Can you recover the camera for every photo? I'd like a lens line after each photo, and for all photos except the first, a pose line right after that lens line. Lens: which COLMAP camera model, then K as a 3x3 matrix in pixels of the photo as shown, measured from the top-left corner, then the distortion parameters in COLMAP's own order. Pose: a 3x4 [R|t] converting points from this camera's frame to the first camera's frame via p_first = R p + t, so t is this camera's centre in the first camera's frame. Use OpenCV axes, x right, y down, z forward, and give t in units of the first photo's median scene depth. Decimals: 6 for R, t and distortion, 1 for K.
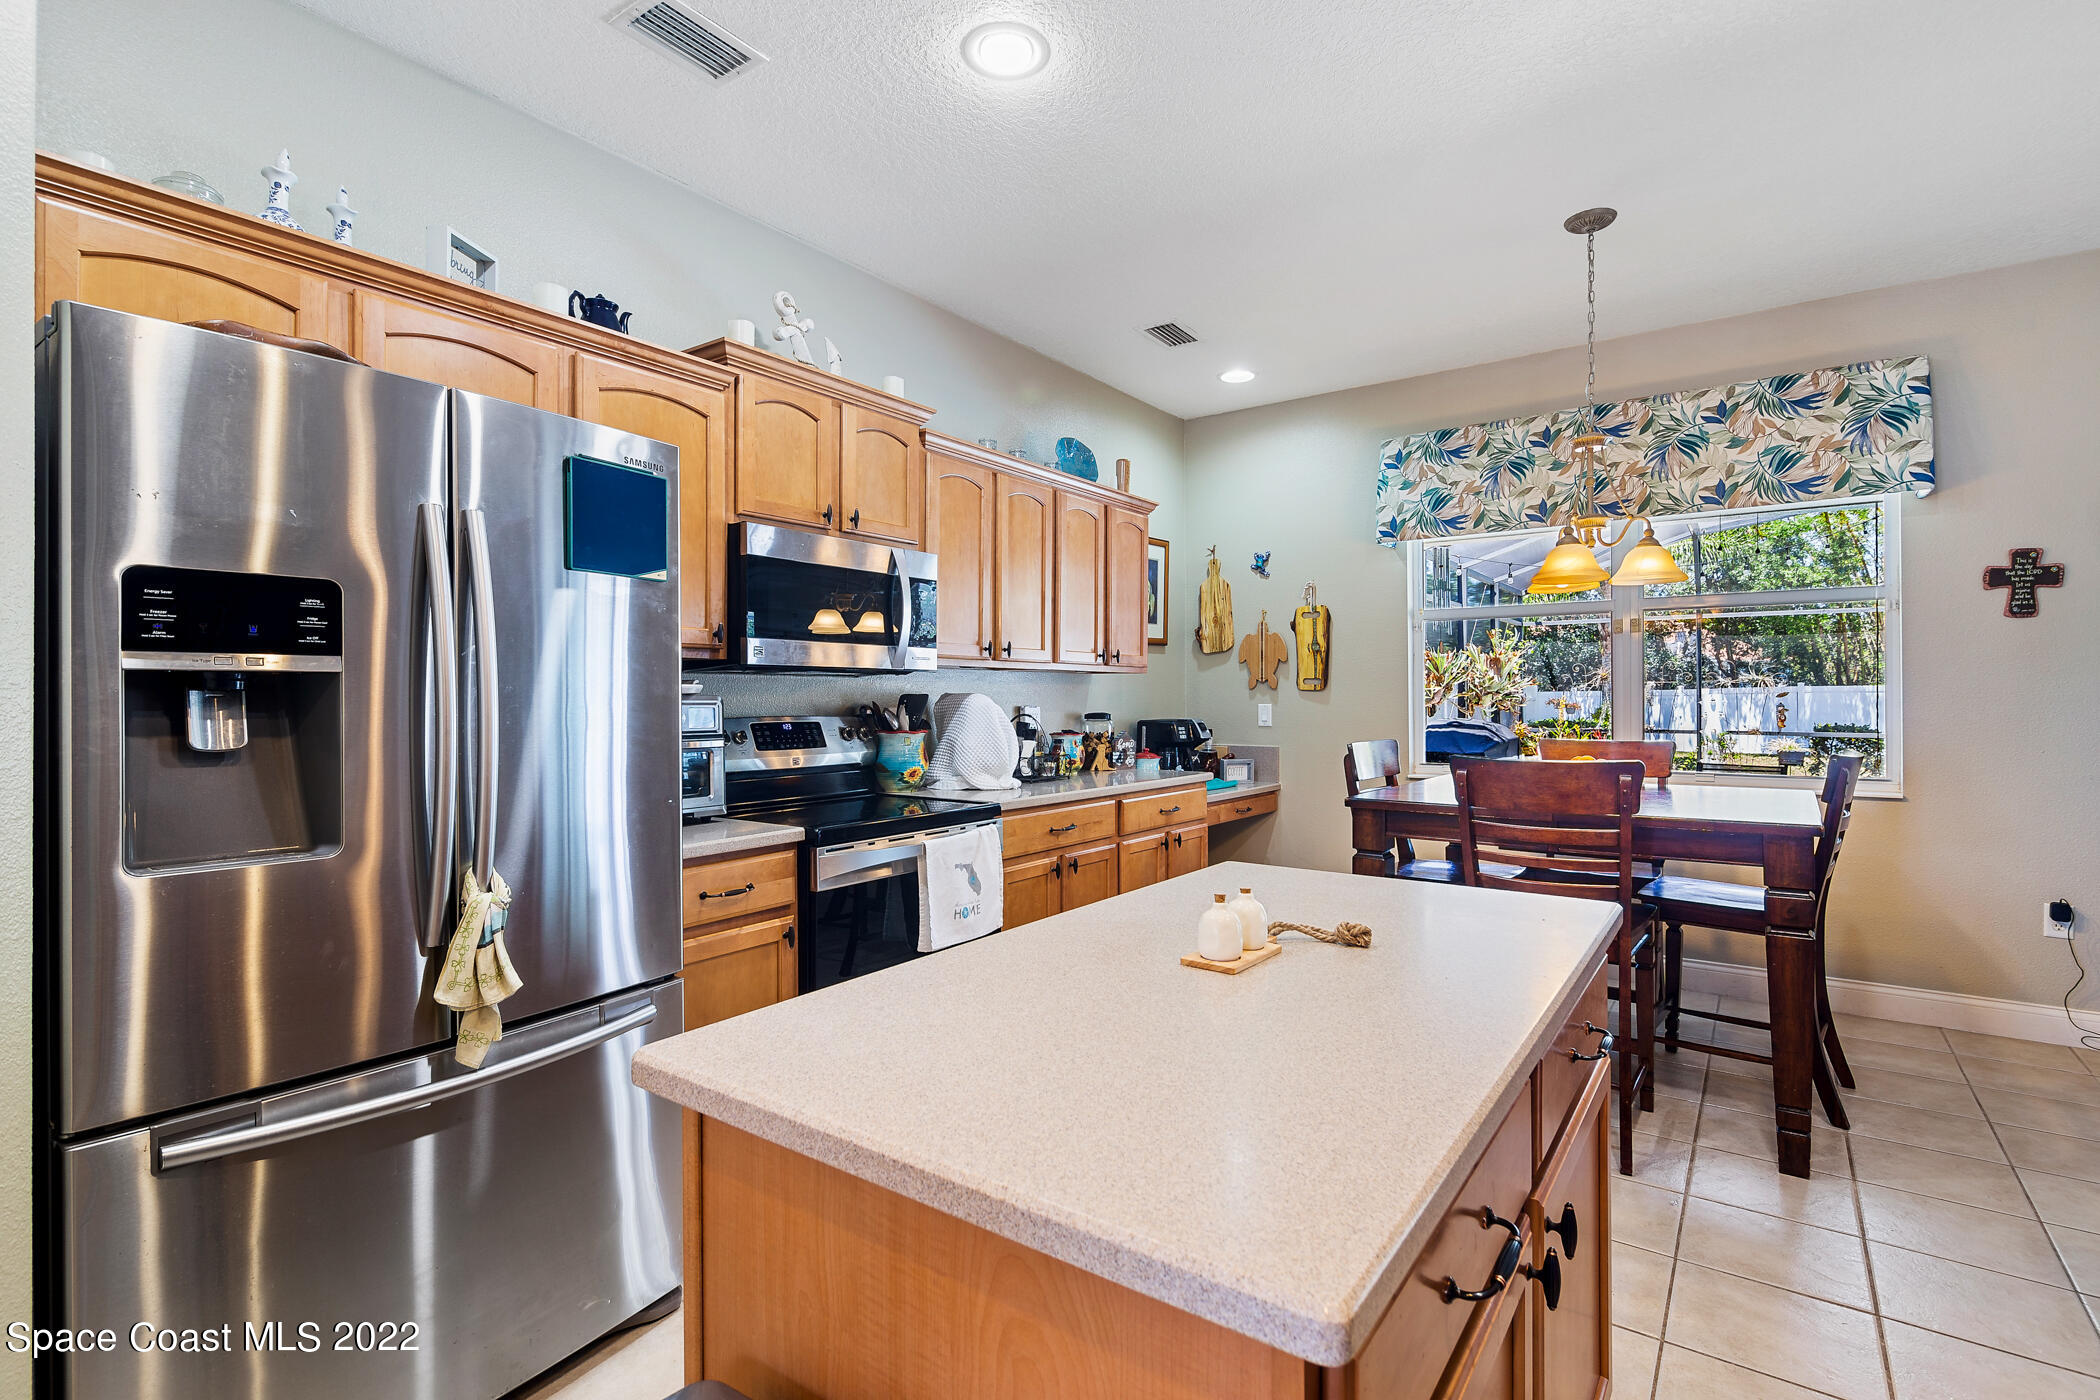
lens RADIAL K [[976.3, 0, 1056.6], [0, 976.3, 703.8], [0, 0, 1]] dist [-0.013971, -0.001297]
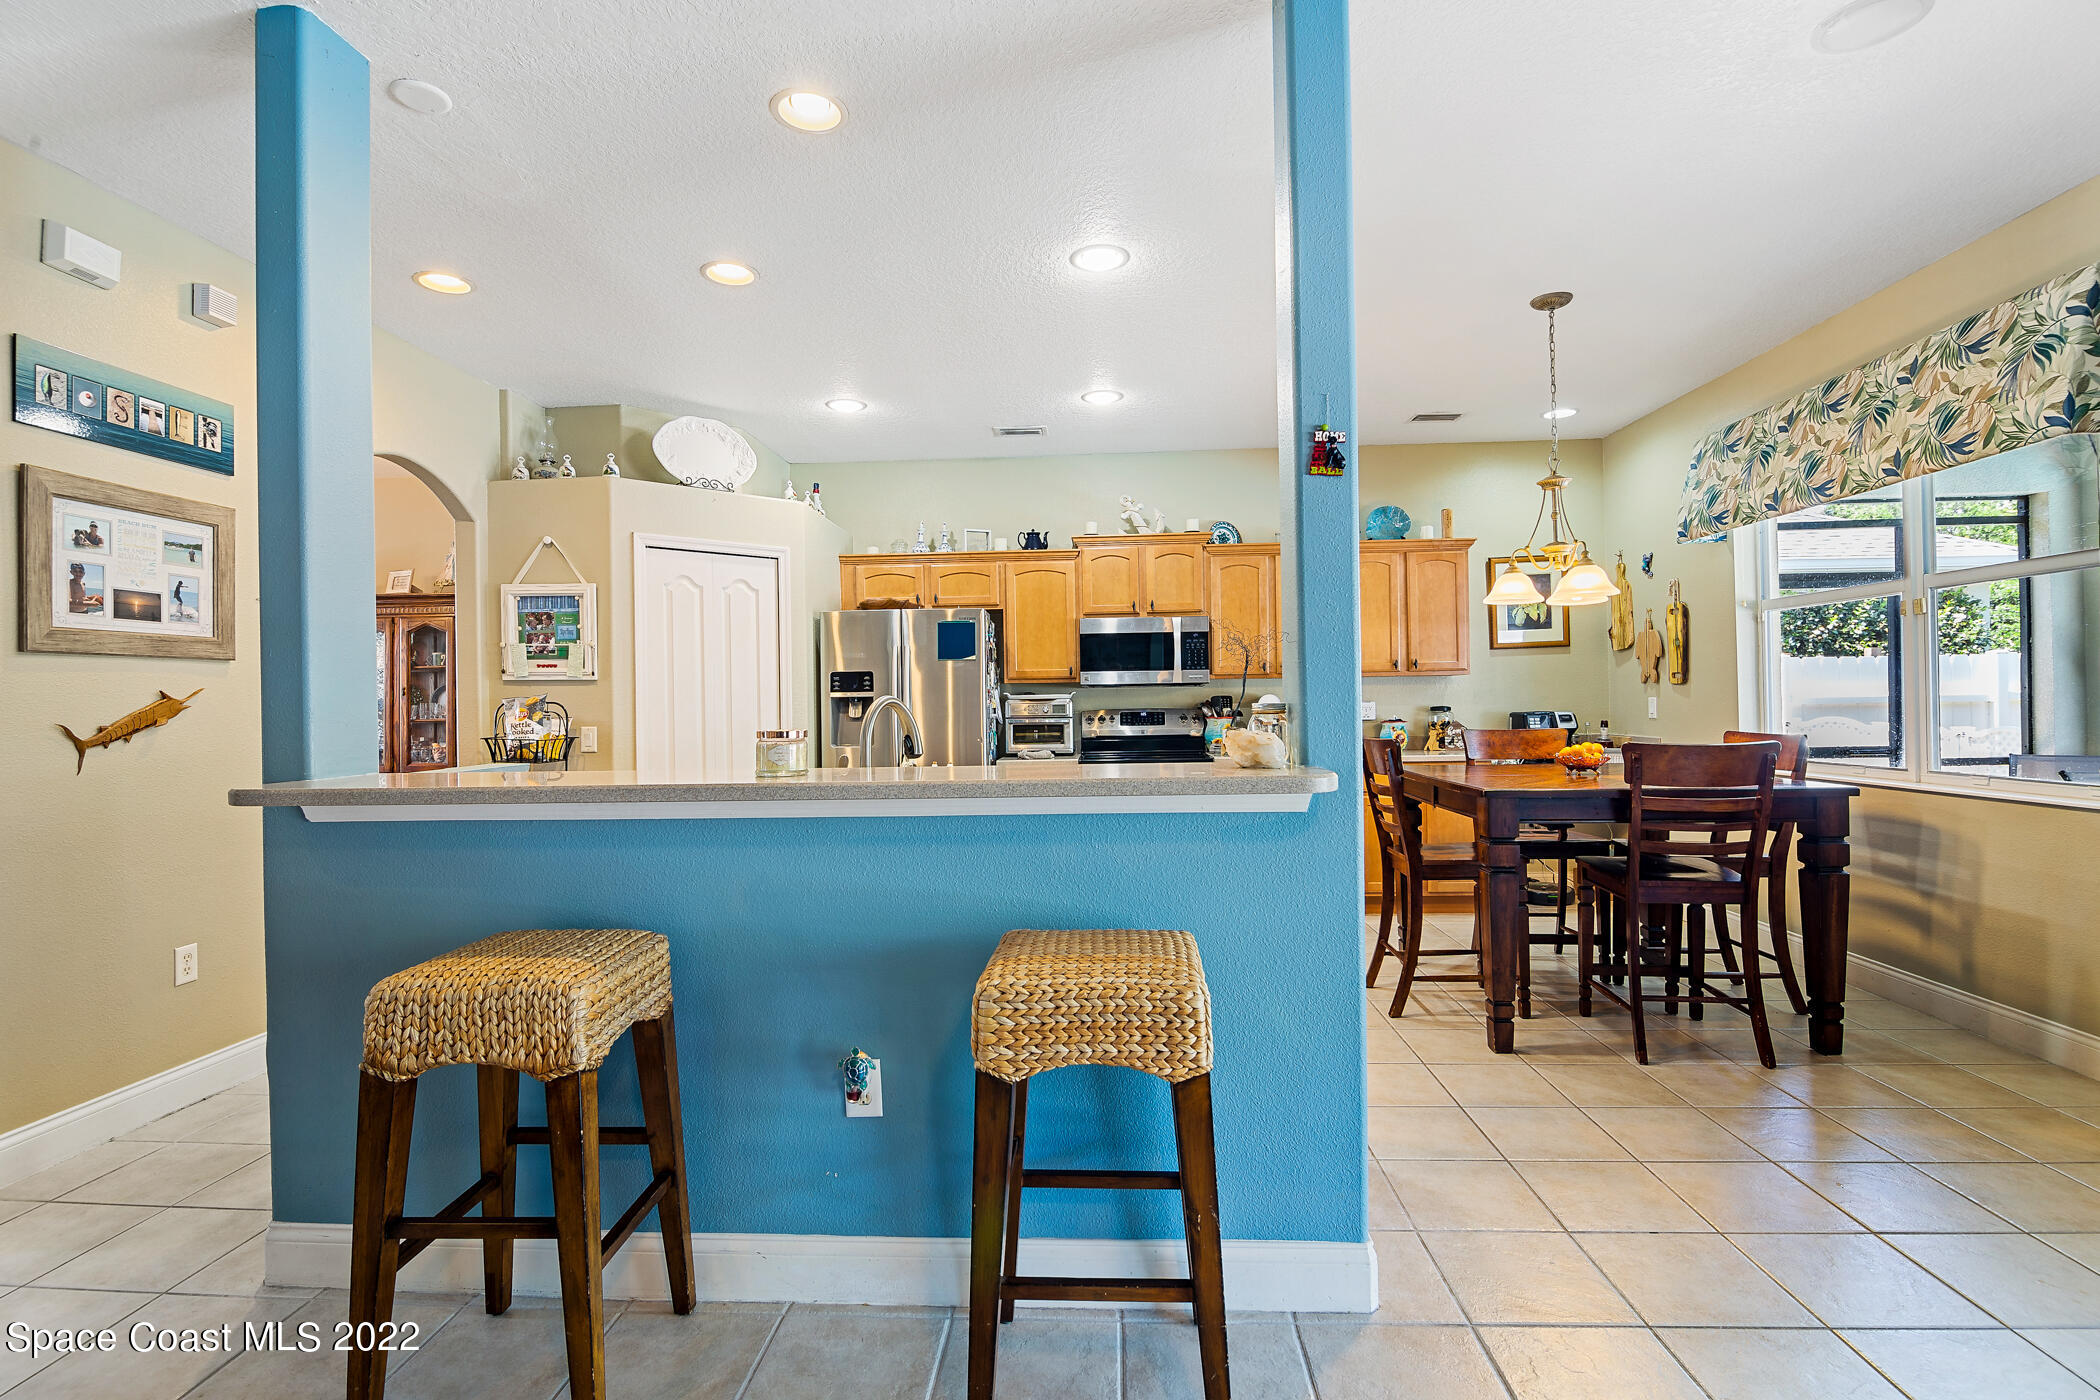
lens RADIAL K [[976.3, 0, 1040.8], [0, 976.3, 697.4], [0, 0, 1]] dist [-0.013971, -0.001297]
pose [[0.537720, -0.010362, -0.843060, 1.013383], [0.010490, 0.999929, -0.005599, -0.000675], [0.843058, -0.005833, 0.537791, -0.167863]]
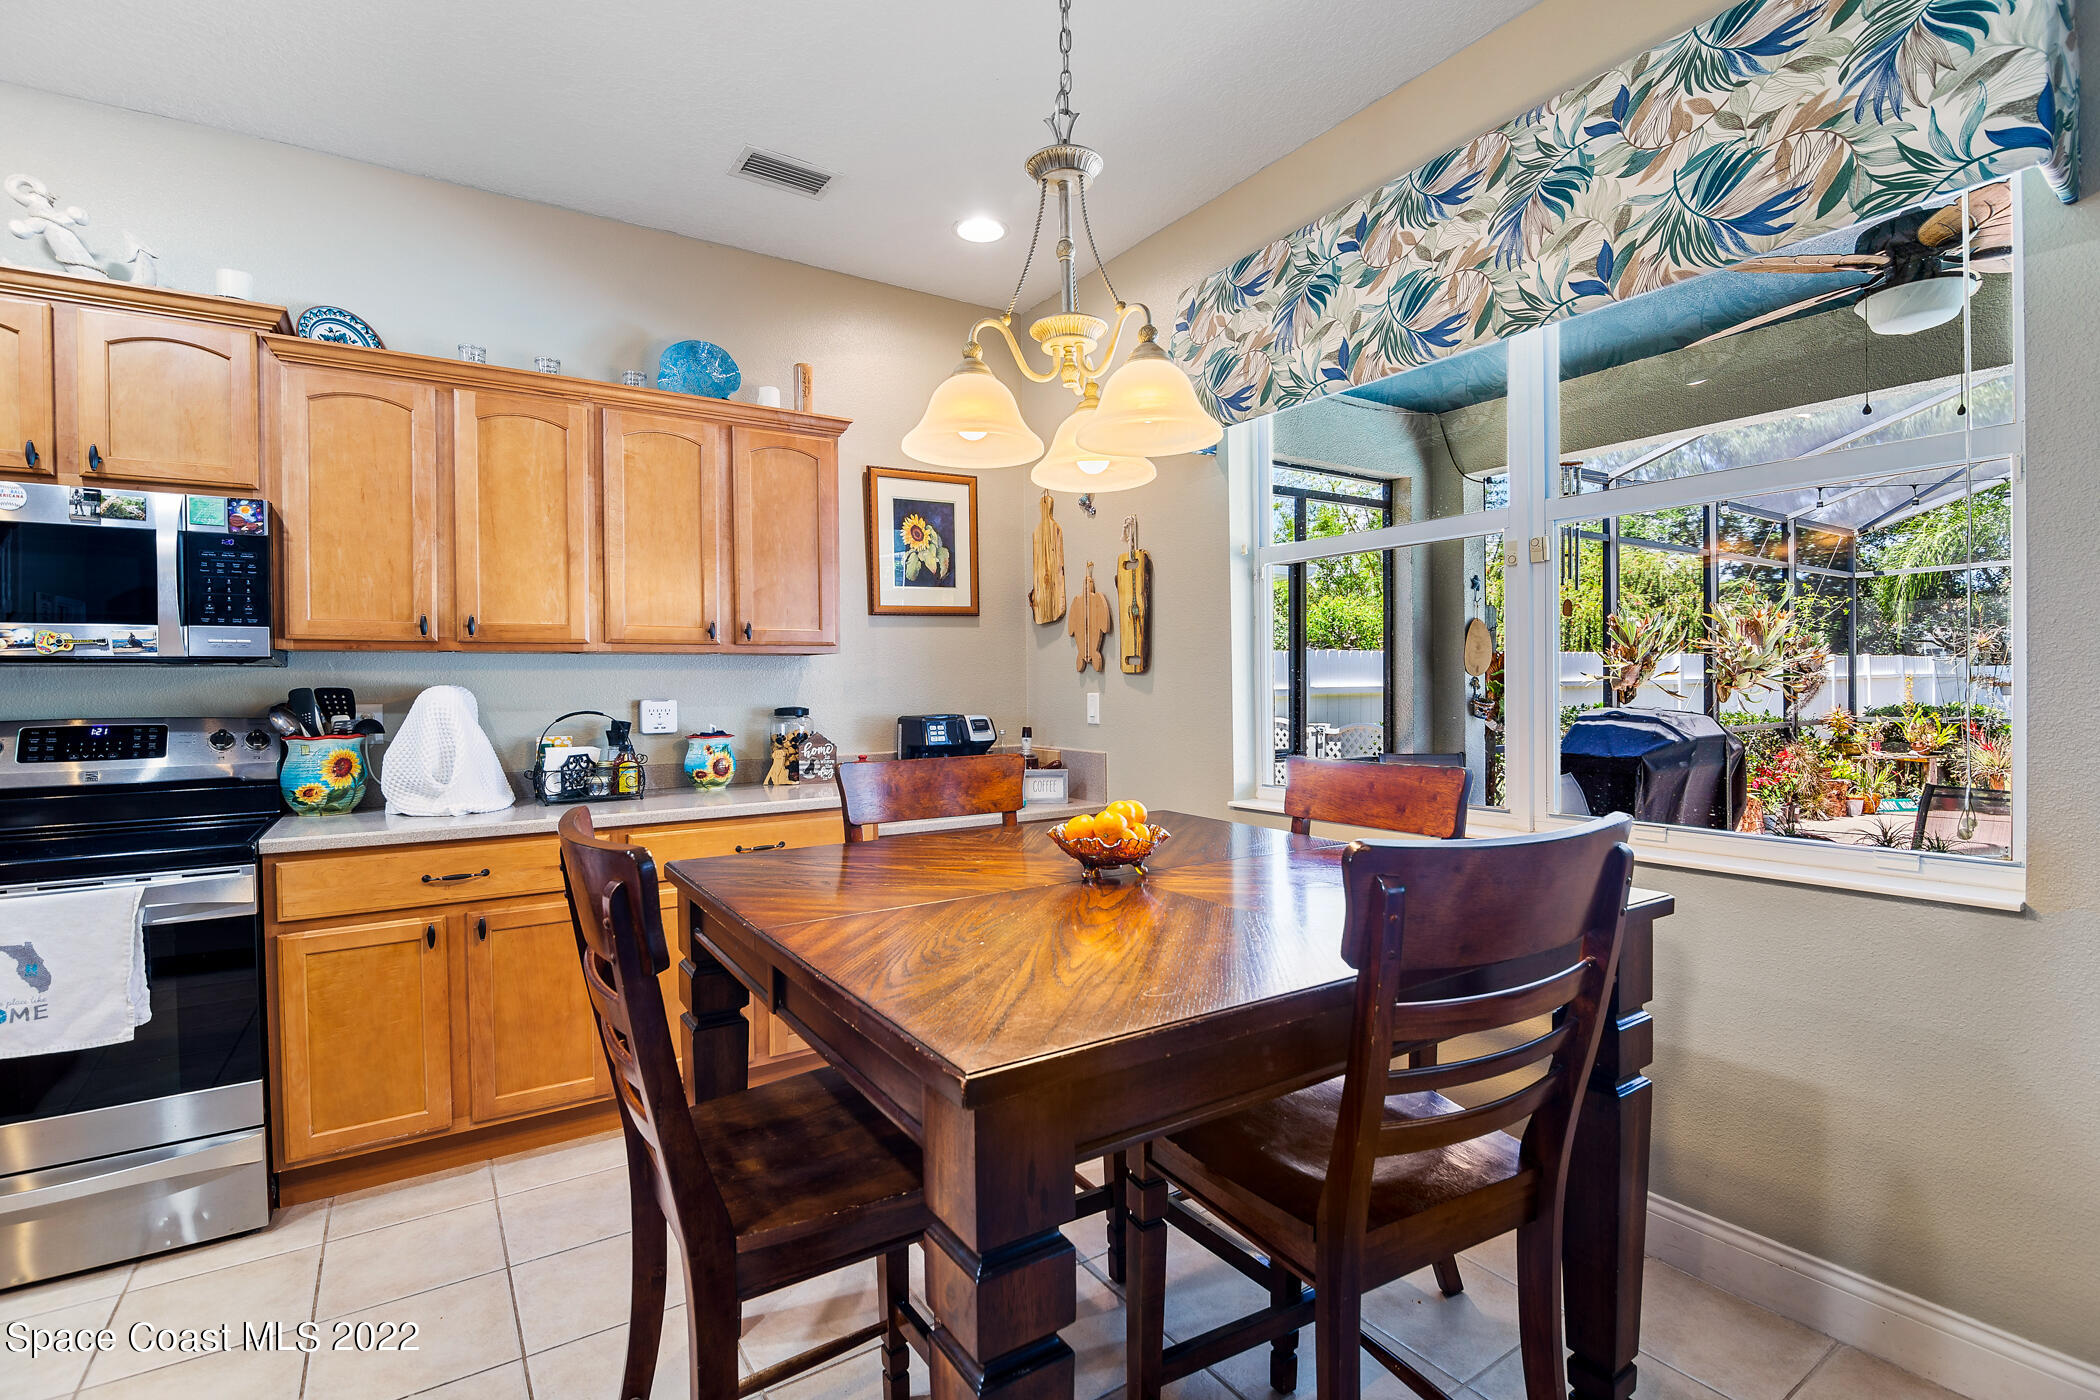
lens RADIAL K [[976.3, 0, 1062.0], [0, 976.3, 702.8], [0, 0, 1]] dist [-0.013971, -0.001297]
pose [[0.942395, -0.002693, -0.334492, 0.588018], [0.008188, 0.999854, 0.015018, -0.004565], [0.334403, -0.016891, 0.942279, 0.432868]]
